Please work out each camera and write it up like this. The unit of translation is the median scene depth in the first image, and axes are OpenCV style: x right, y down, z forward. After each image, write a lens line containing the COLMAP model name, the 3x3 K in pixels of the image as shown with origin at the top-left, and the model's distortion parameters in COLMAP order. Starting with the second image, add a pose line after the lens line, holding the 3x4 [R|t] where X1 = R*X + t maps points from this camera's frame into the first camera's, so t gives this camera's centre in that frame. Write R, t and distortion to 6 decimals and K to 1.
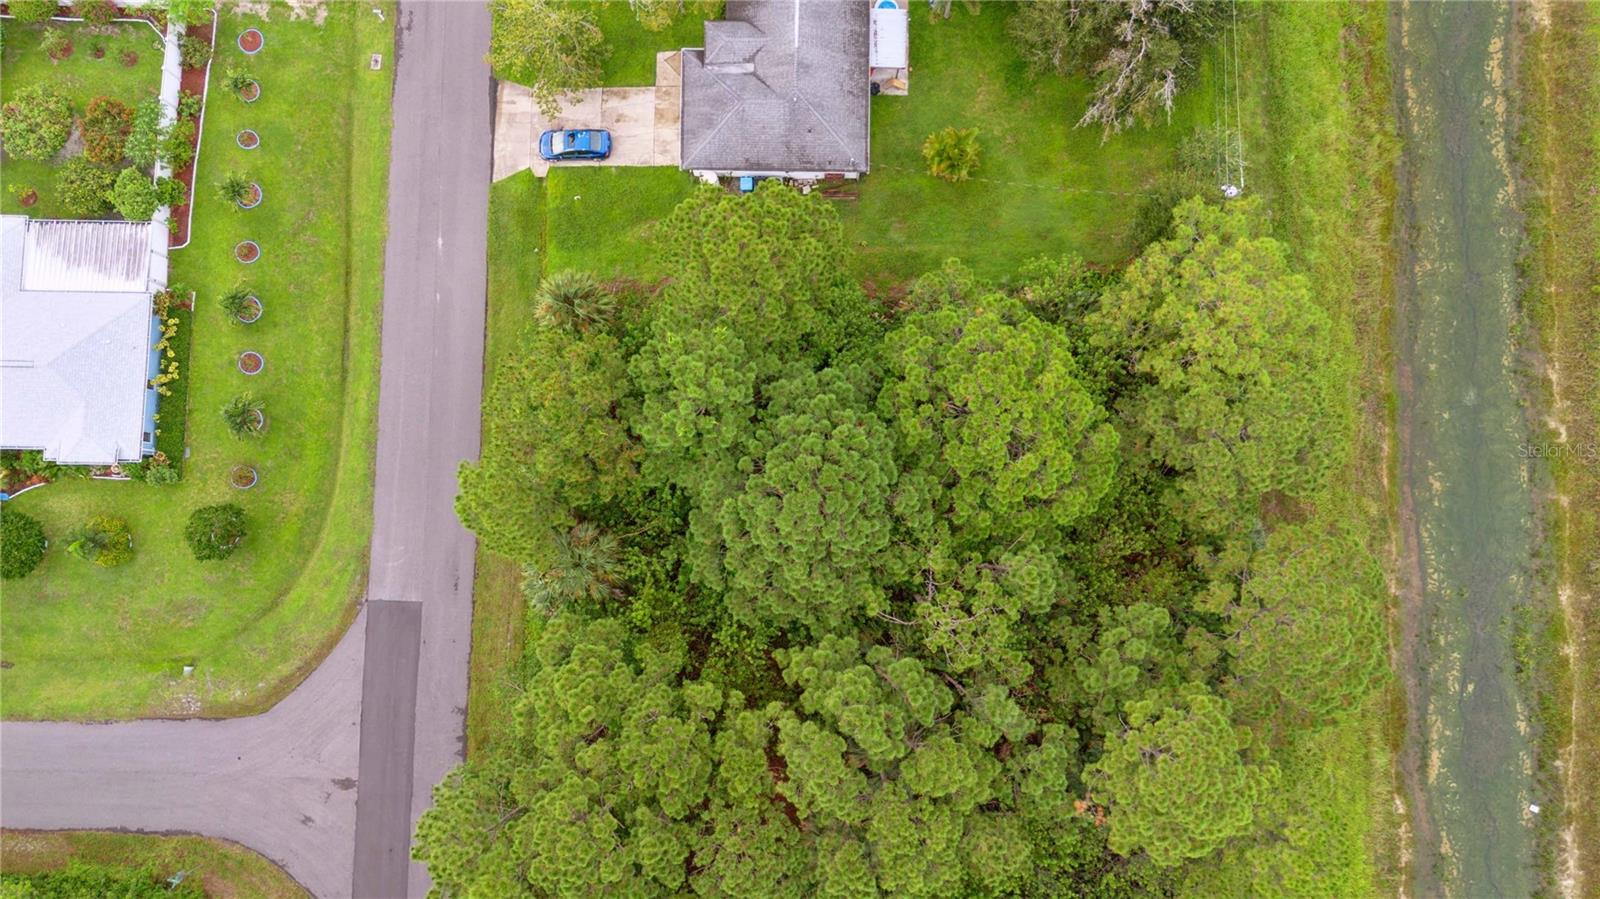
lens RADIAL K [[1126.5, 0, 800.0], [0, 1126.5, 449.5], [0, 0, 1]] dist [0.079041, -0.078049]
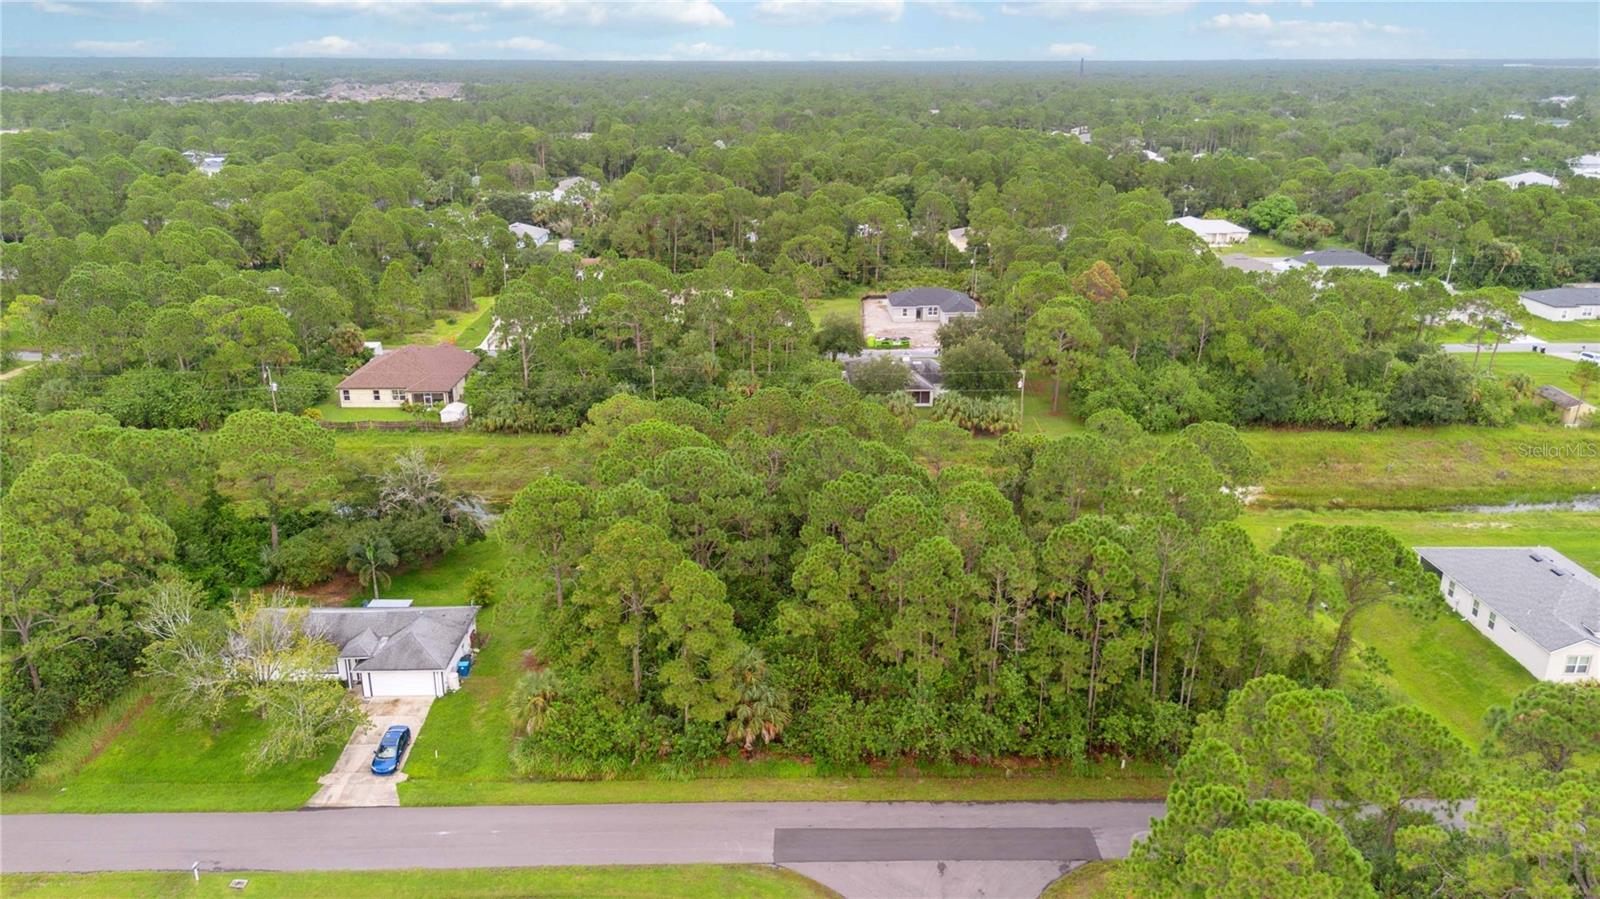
lens RADIAL K [[1133.3, 0, 800.0], [0, 1133.3, 449.5], [0, 0, 1]] dist [0.083171, -0.090090]
pose [[-0.033486, -0.320866, 0.946532, -1.286217], [0.995935, 0.068529, 0.058464, 0.068568], [-0.083624, 0.944642, 0.317267, 0.292809]]
